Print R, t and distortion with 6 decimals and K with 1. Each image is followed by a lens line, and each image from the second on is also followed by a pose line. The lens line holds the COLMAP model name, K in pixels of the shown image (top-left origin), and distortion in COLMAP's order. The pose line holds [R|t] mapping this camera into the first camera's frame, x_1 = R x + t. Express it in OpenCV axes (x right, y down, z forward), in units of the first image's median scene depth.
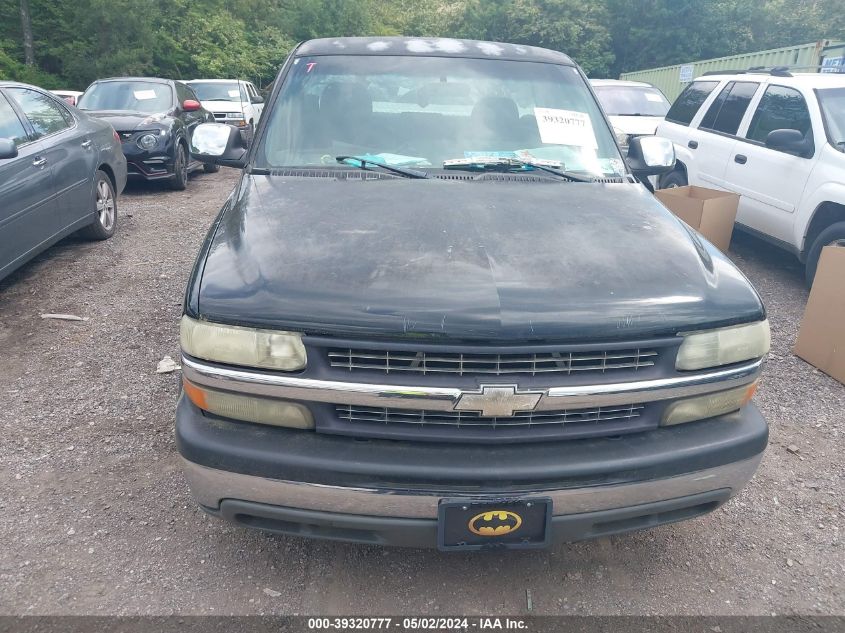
lens RADIAL K [[726.6, 0, 422.5], [0, 726.6, 316.5], [0, 0, 1]] dist [0.014803, 0.009300]
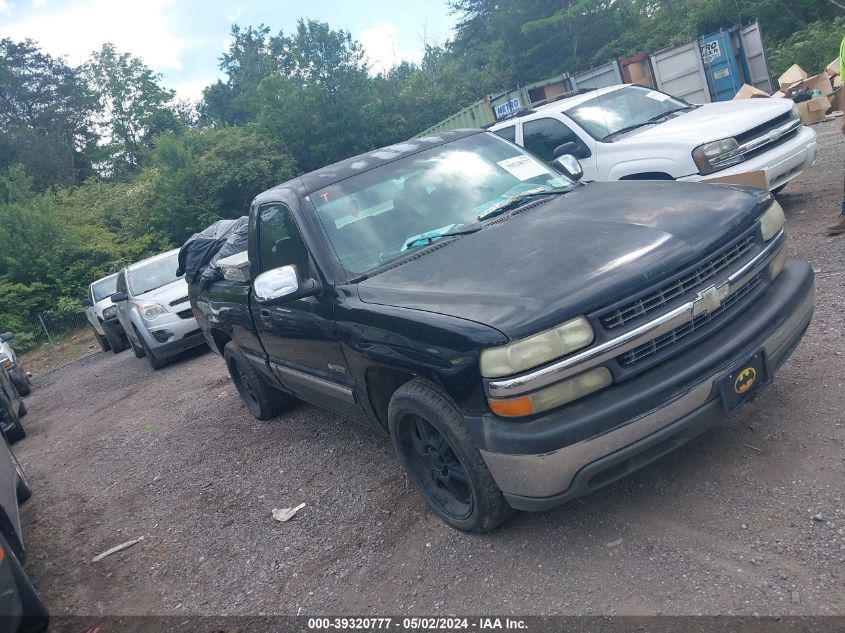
lens RADIAL K [[726.6, 0, 422.5], [0, 726.6, 316.5], [0, 0, 1]] dist [0.014803, 0.009300]
pose [[0.828463, -0.412631, 0.378663, -0.756270], [0.472030, 0.878334, -0.075613, -0.010924], [-0.301392, 0.241383, 0.922441, -0.122544]]
